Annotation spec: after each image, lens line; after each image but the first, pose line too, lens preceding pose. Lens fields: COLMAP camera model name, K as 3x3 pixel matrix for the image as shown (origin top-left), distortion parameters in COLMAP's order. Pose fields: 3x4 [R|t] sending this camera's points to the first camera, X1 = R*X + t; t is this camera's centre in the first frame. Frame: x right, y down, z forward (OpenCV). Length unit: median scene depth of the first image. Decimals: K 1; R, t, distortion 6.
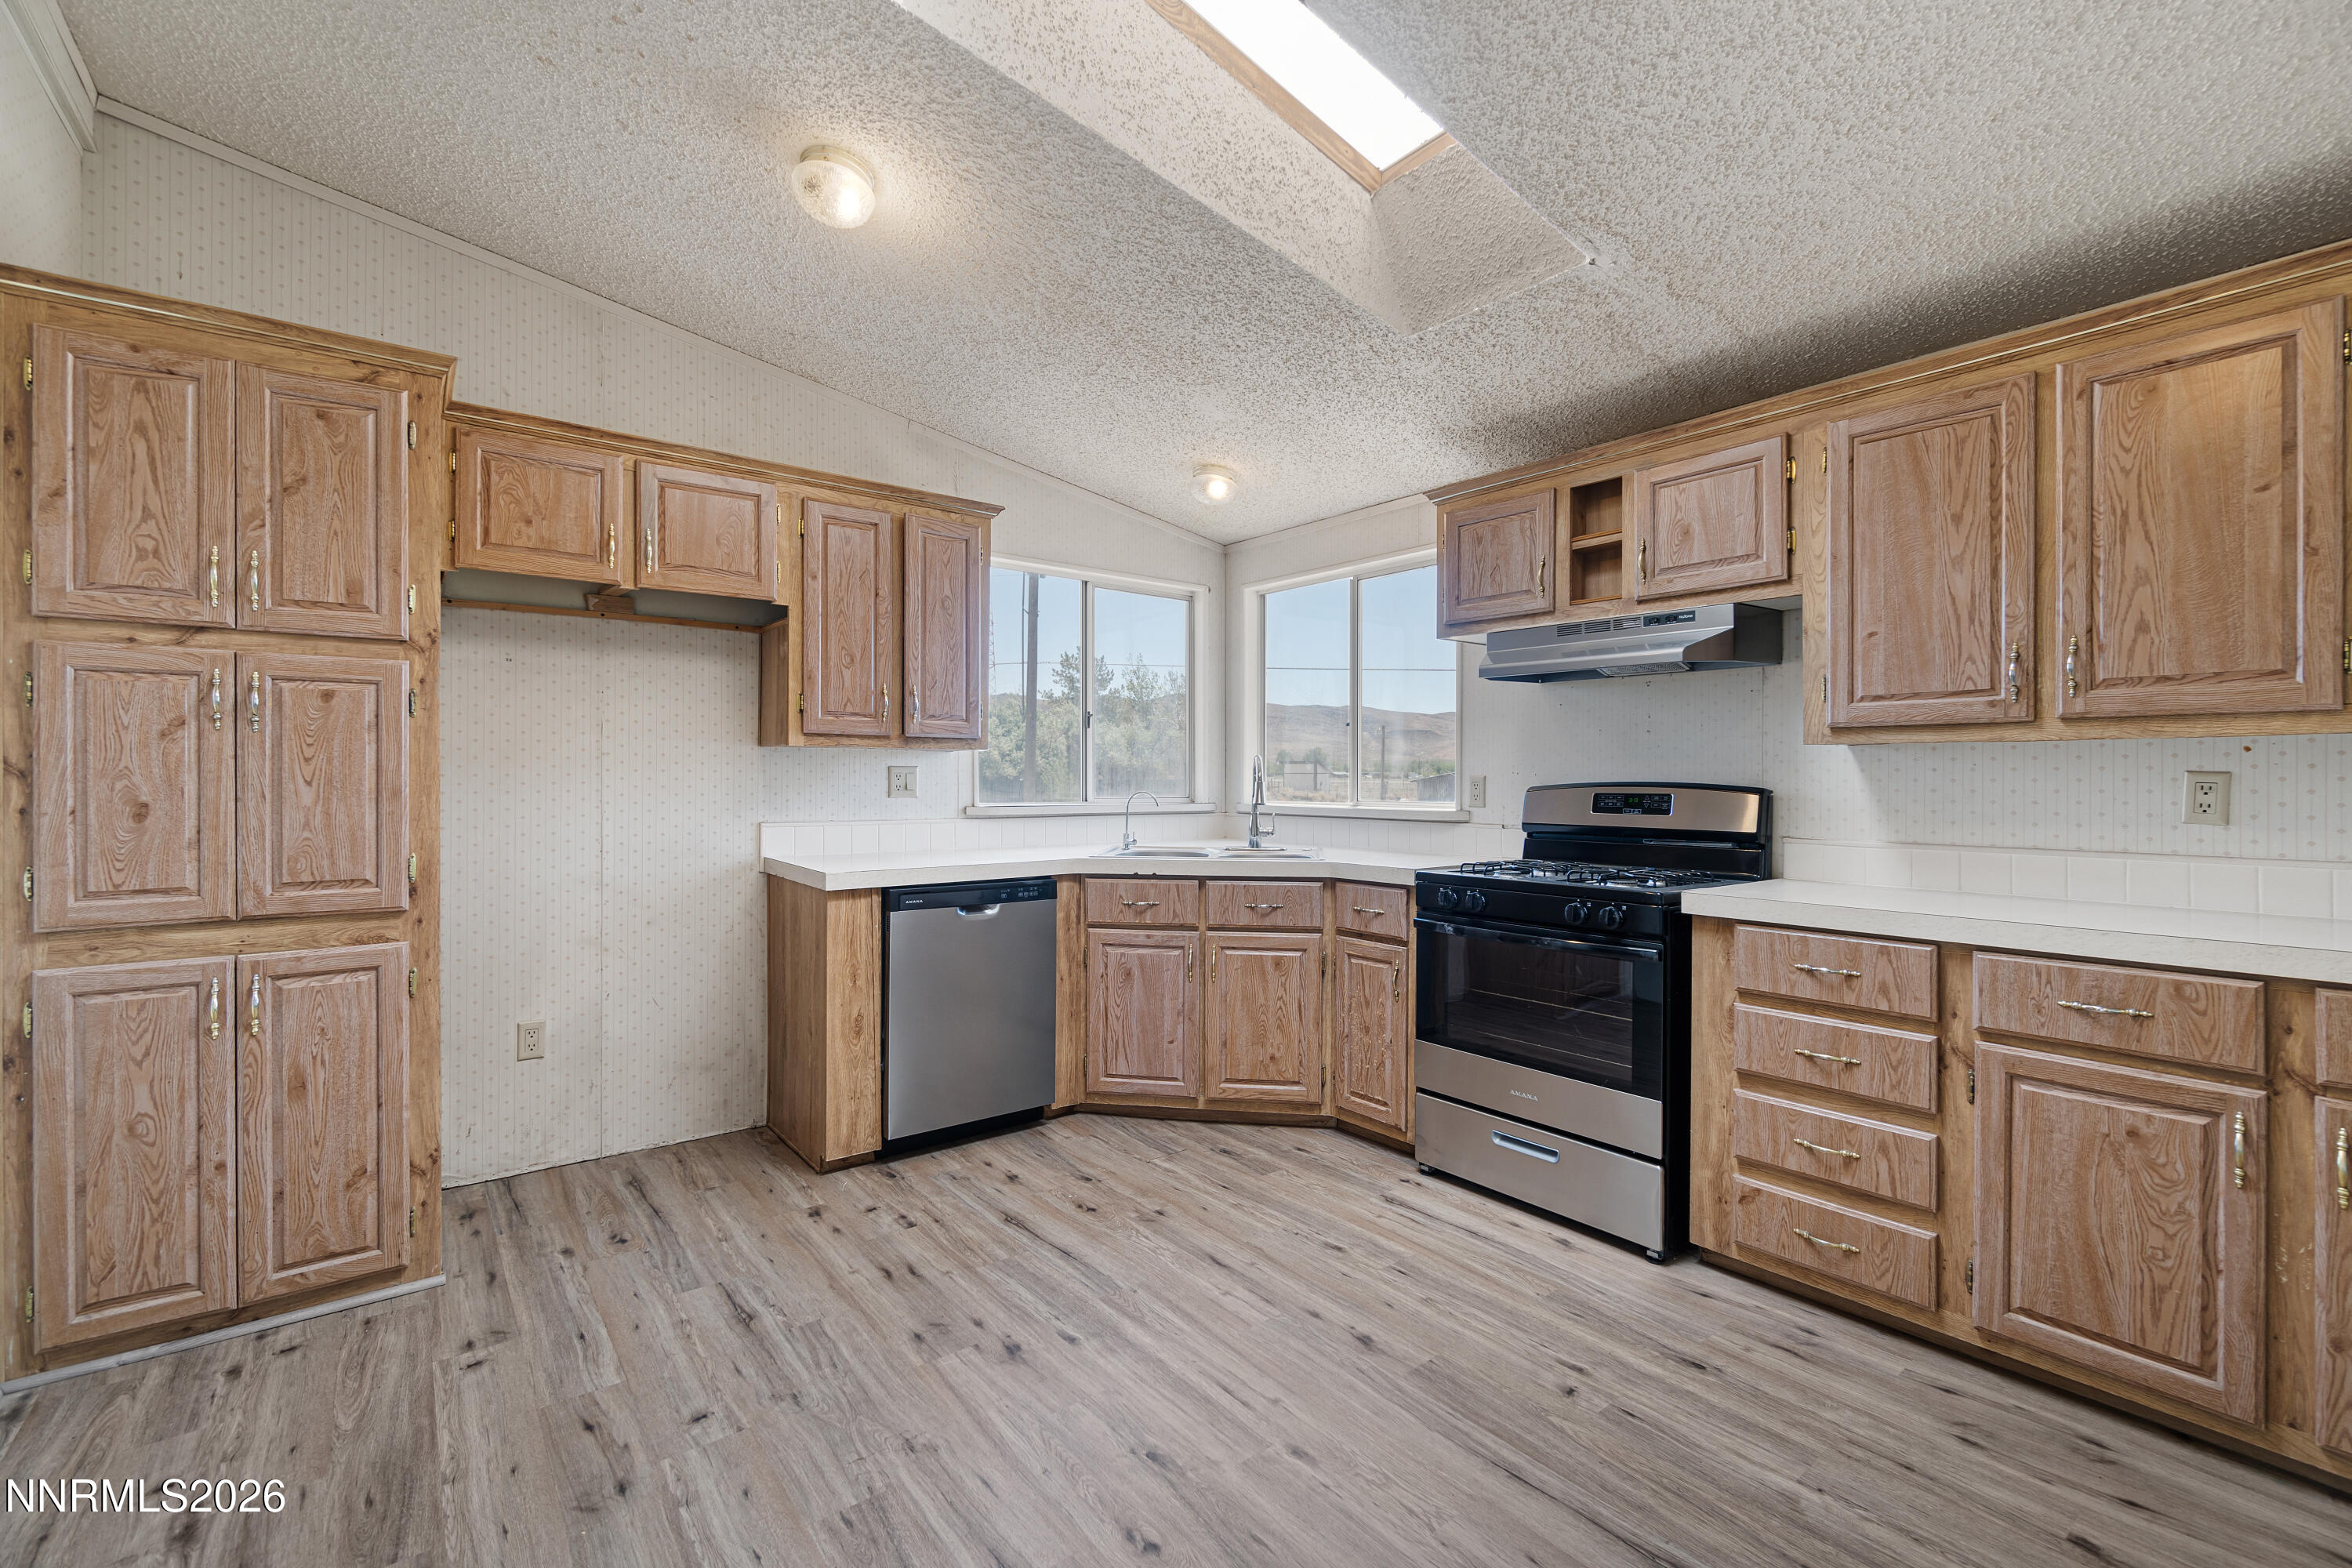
lens RADIAL K [[1004.7, 0, 1164.6], [0, 1004.7, 770.5], [0, 0, 1]] dist [-0.003553, 0.001348]
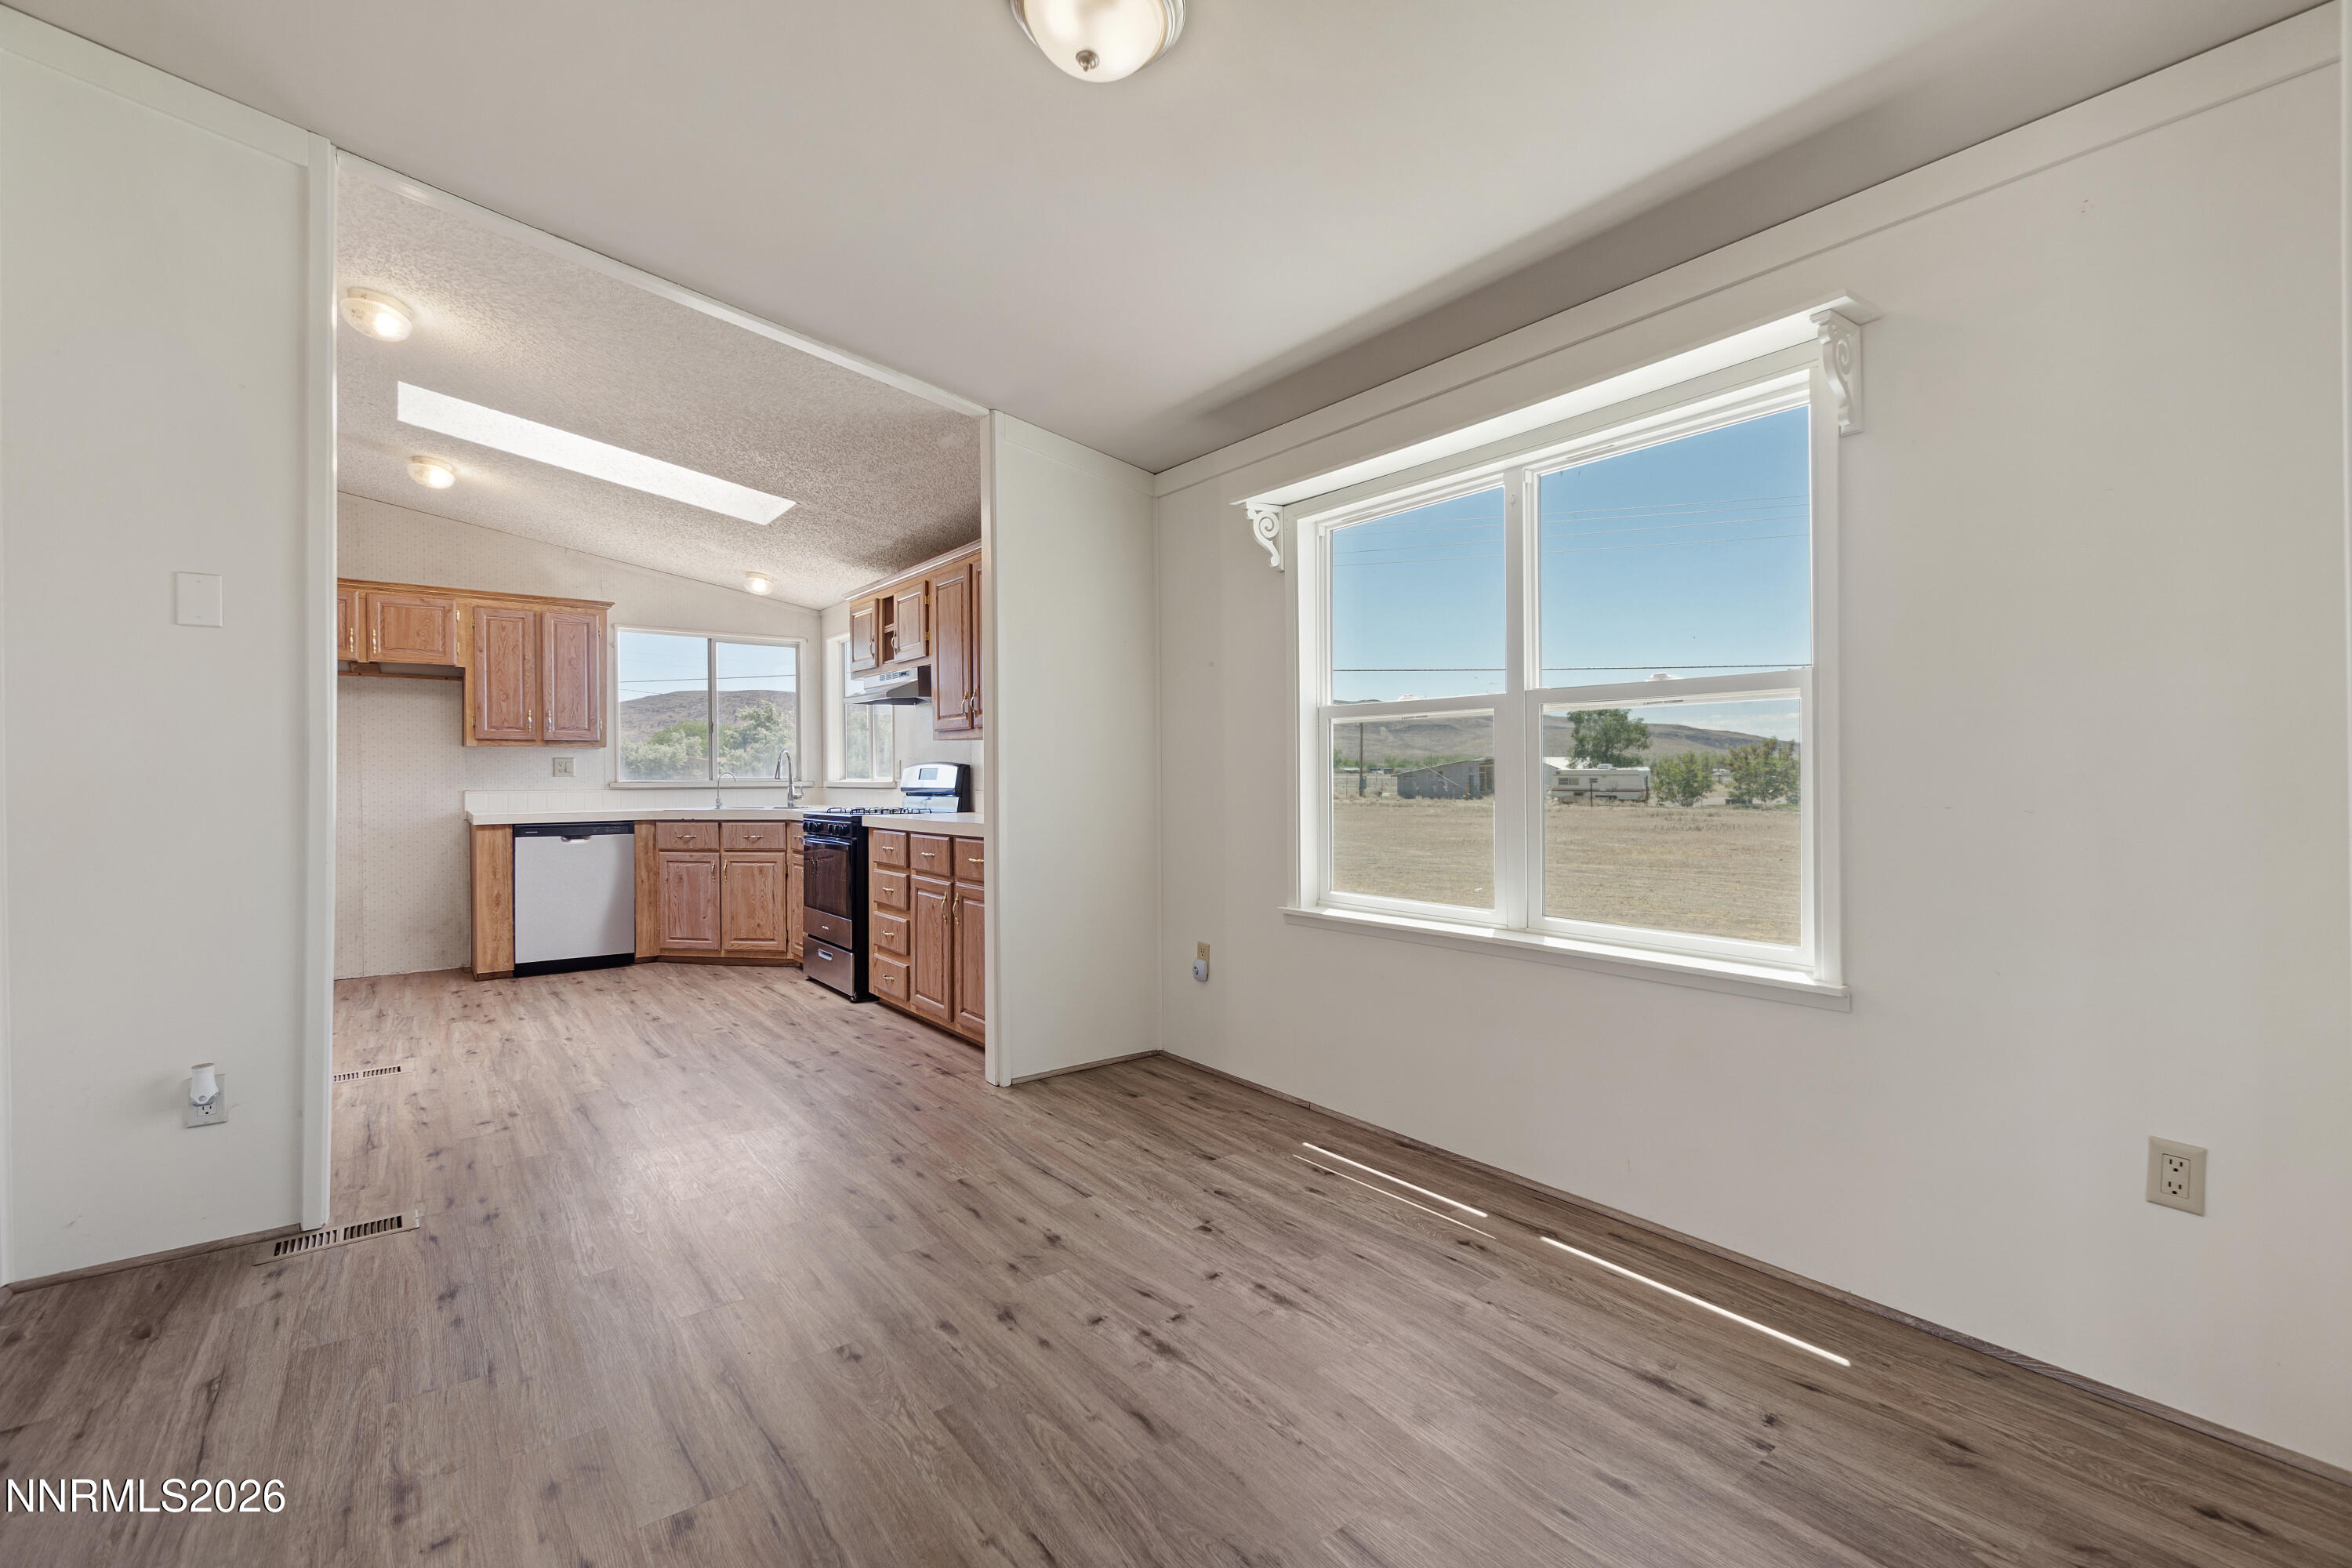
lens RADIAL K [[1004.7, 0, 1150.8], [0, 1004.7, 779.9], [0, 0, 1]] dist [-0.003553, 0.001348]
pose [[0.999790, -0.009174, -0.018314, 1.076501], [0.009385, 0.999890, 0.011485, 0.031866], [0.018206, -0.011655, 0.999766, -0.933120]]
